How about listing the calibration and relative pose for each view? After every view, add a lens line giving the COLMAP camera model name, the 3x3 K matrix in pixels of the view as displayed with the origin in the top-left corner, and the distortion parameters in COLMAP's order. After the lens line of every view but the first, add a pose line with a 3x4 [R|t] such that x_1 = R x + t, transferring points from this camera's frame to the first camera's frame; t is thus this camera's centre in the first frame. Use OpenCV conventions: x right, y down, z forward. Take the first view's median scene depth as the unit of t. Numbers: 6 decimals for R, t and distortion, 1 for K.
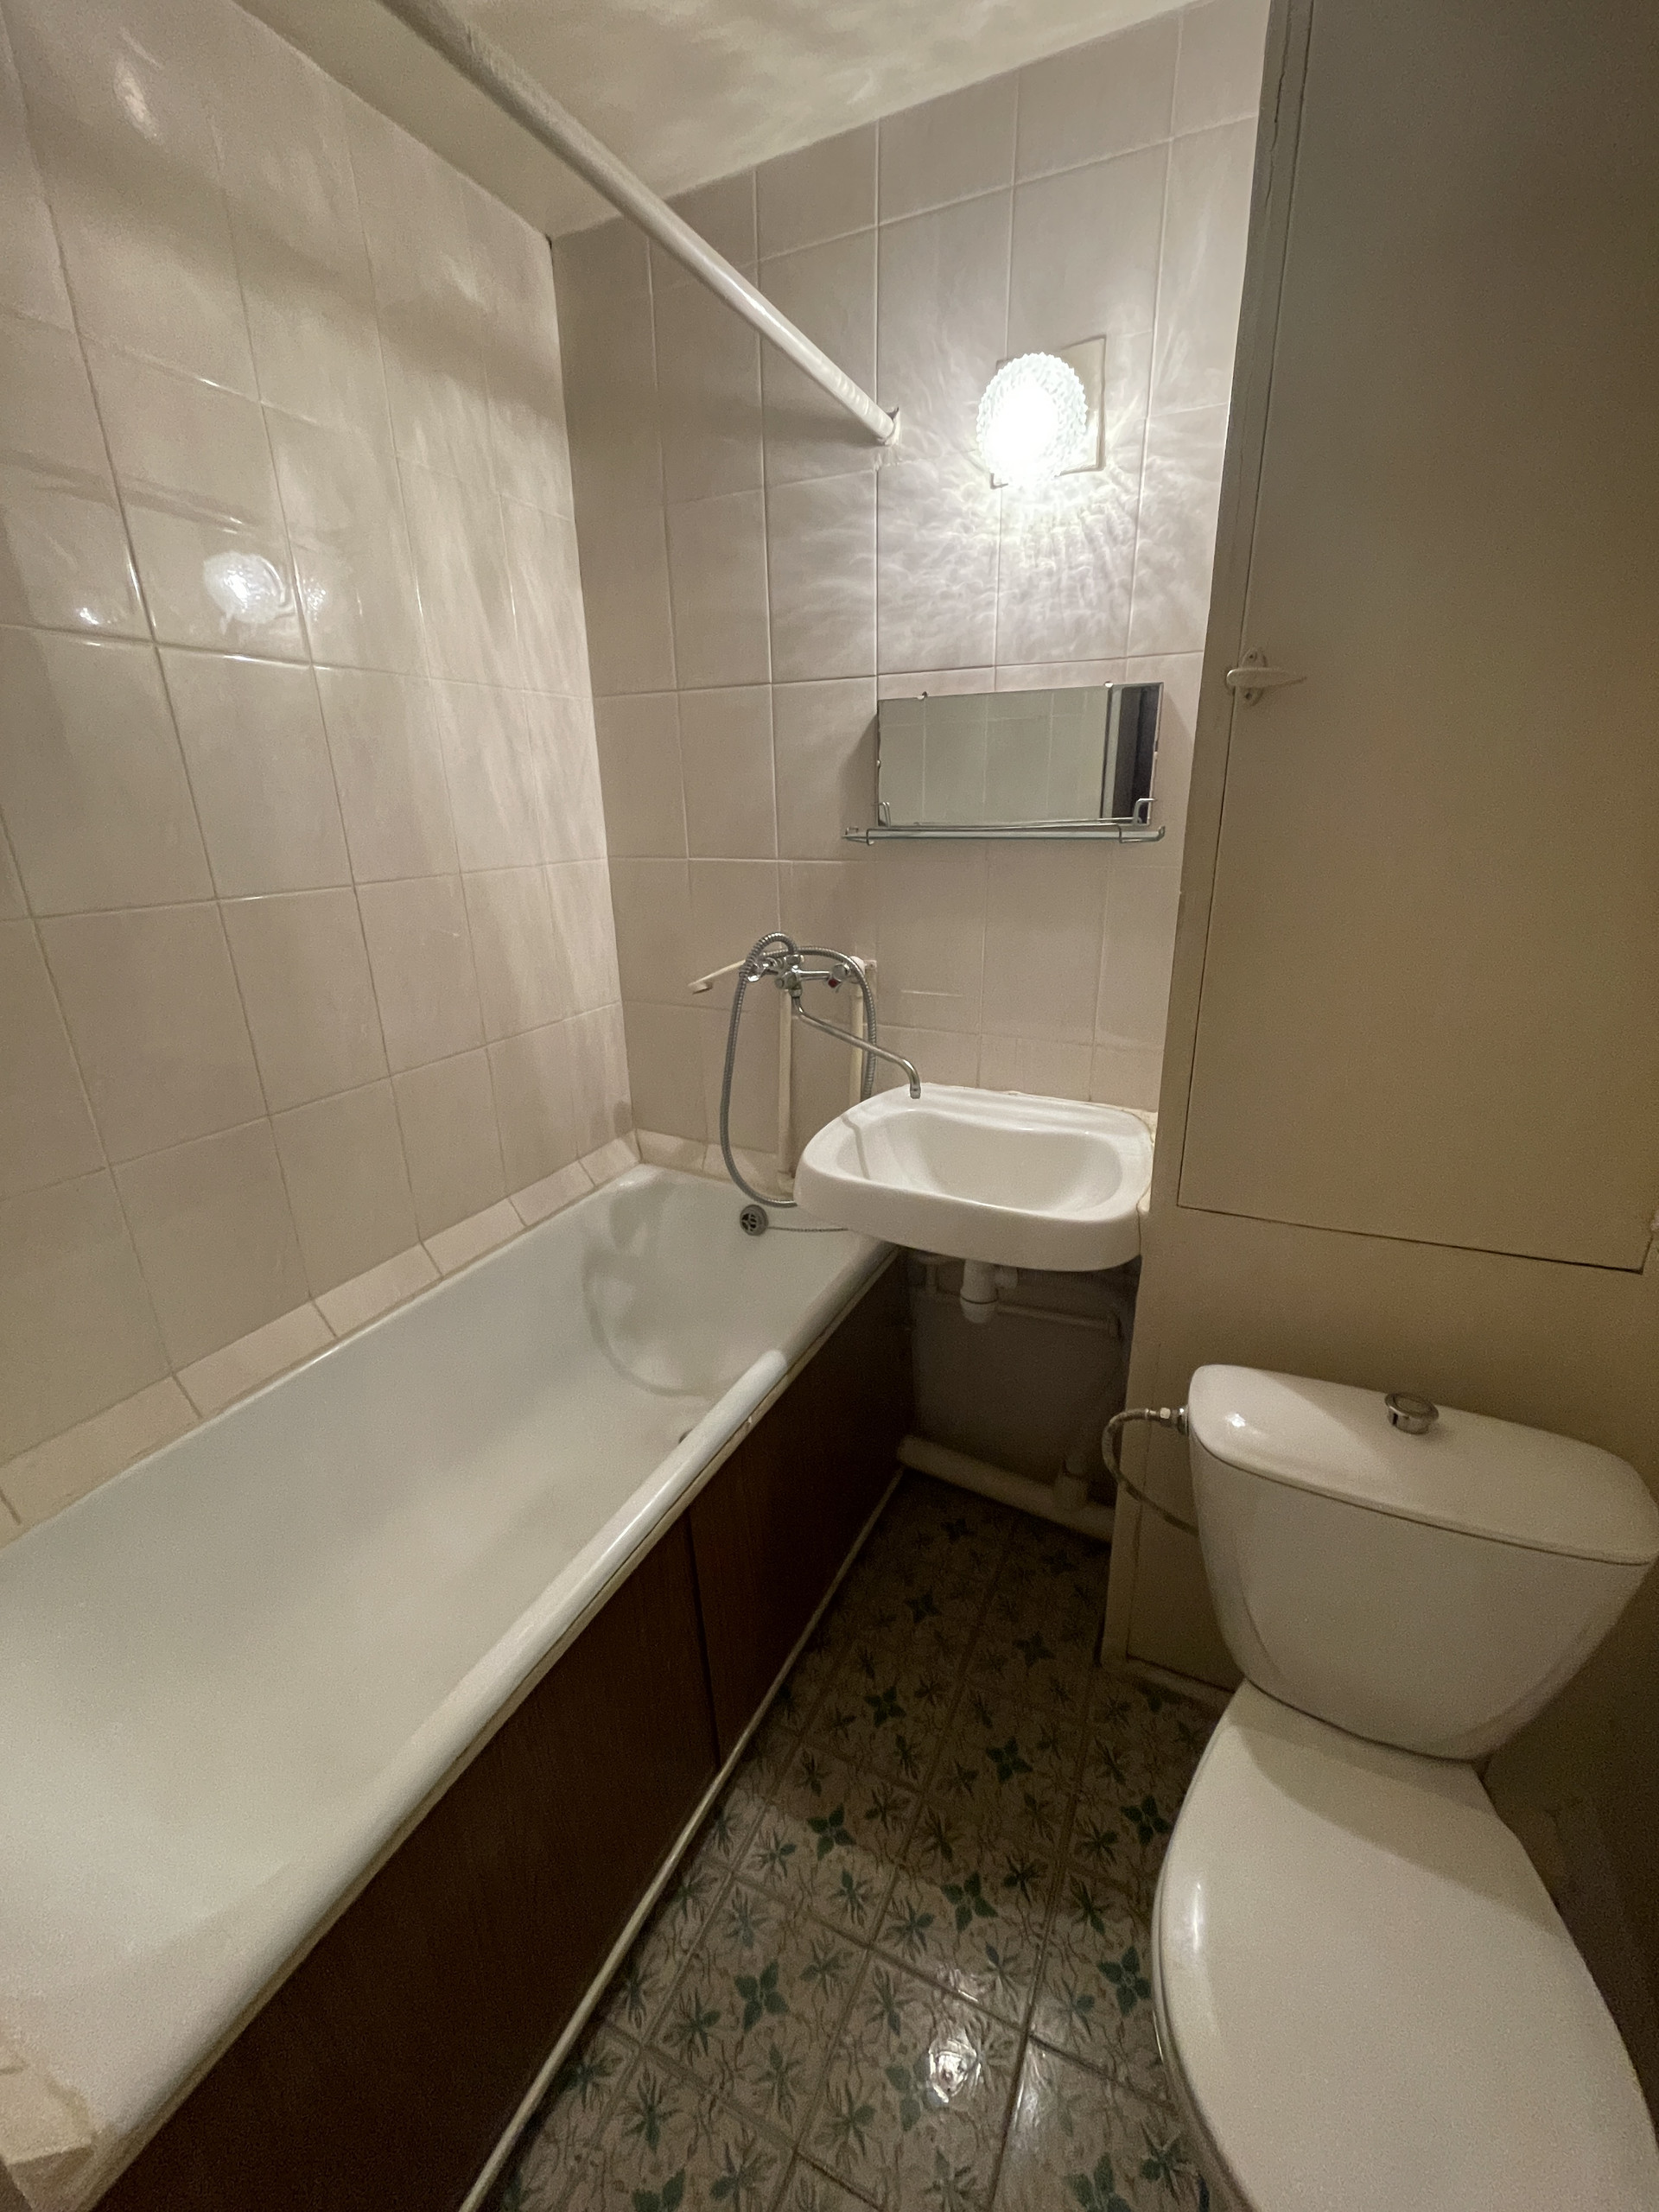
lens RADIAL K [[885.3, 0, 829.5], [0, 885.3, 1106.0], [0, 0, 1]] dist [-0.003808, -0.000191]
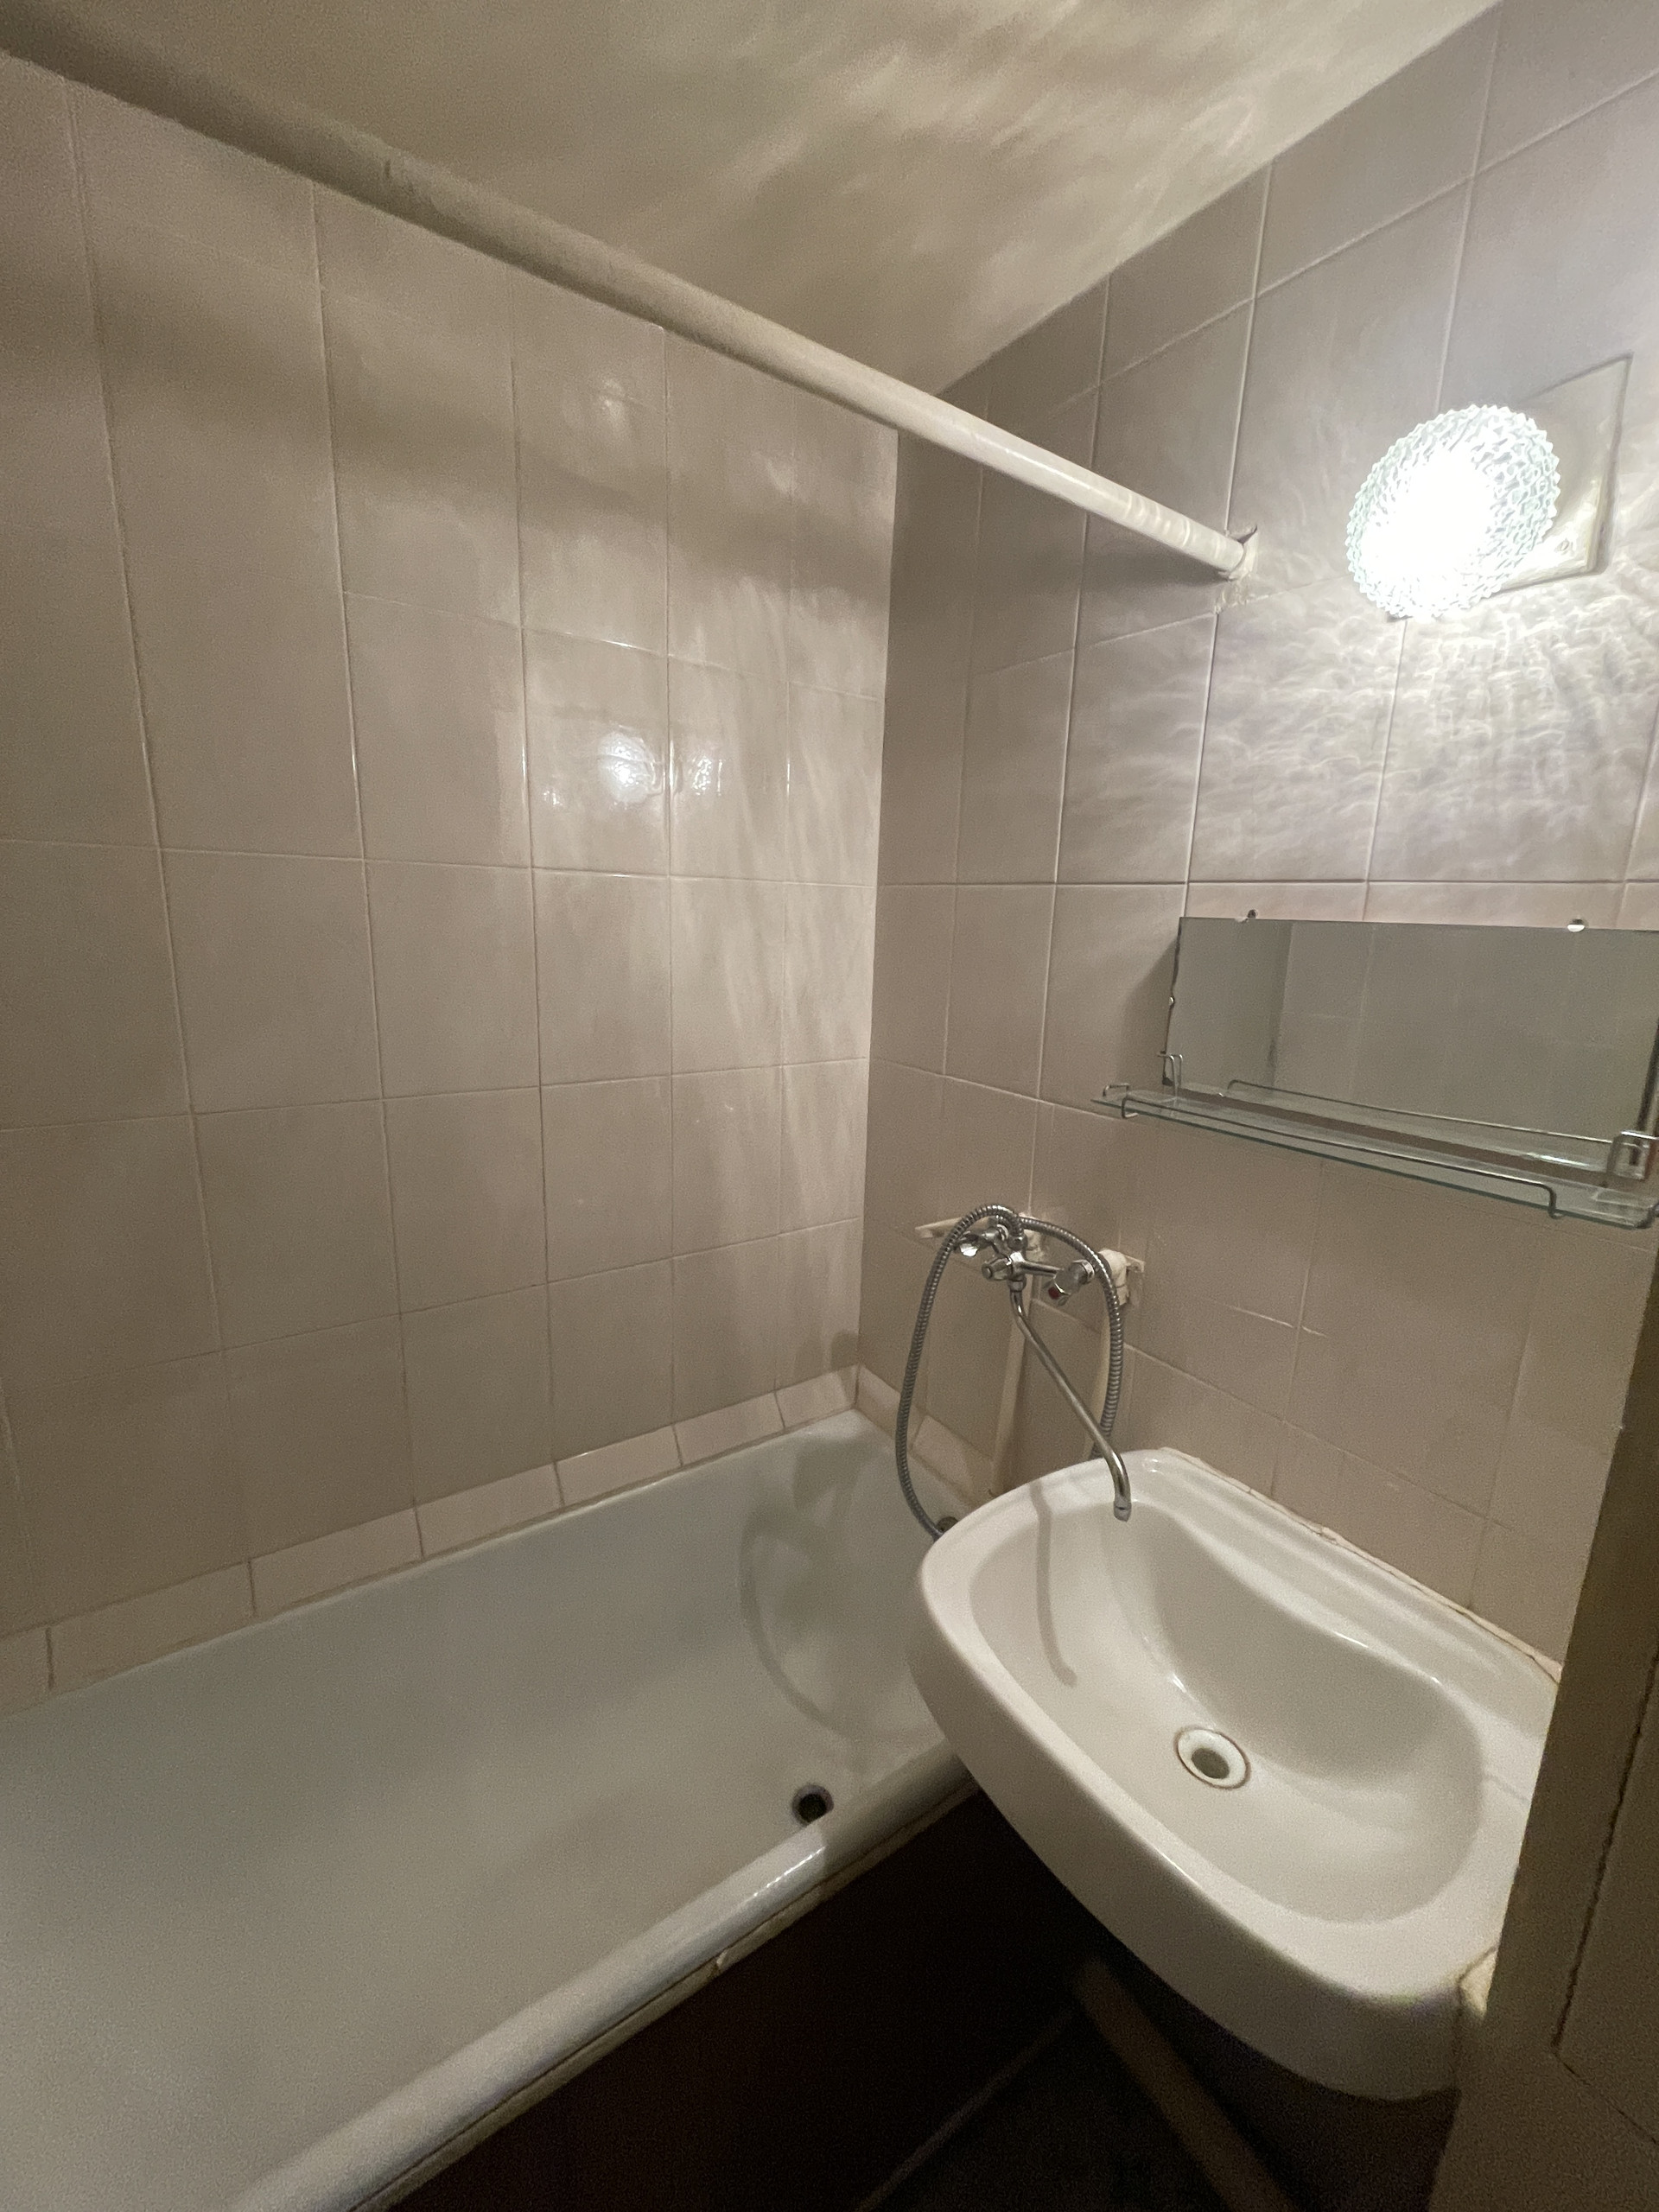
lens RADIAL K [[885.3, 0, 829.5], [0, 885.3, 1106.0], [0, 0, 1]] dist [-0.003808, -0.000191]
pose [[0.868691, 0.148185, -0.472671, 0.176657], [-0.206814, 0.975559, -0.074247, -0.214263], [0.450116, 0.162253, 0.878106, 0.297708]]
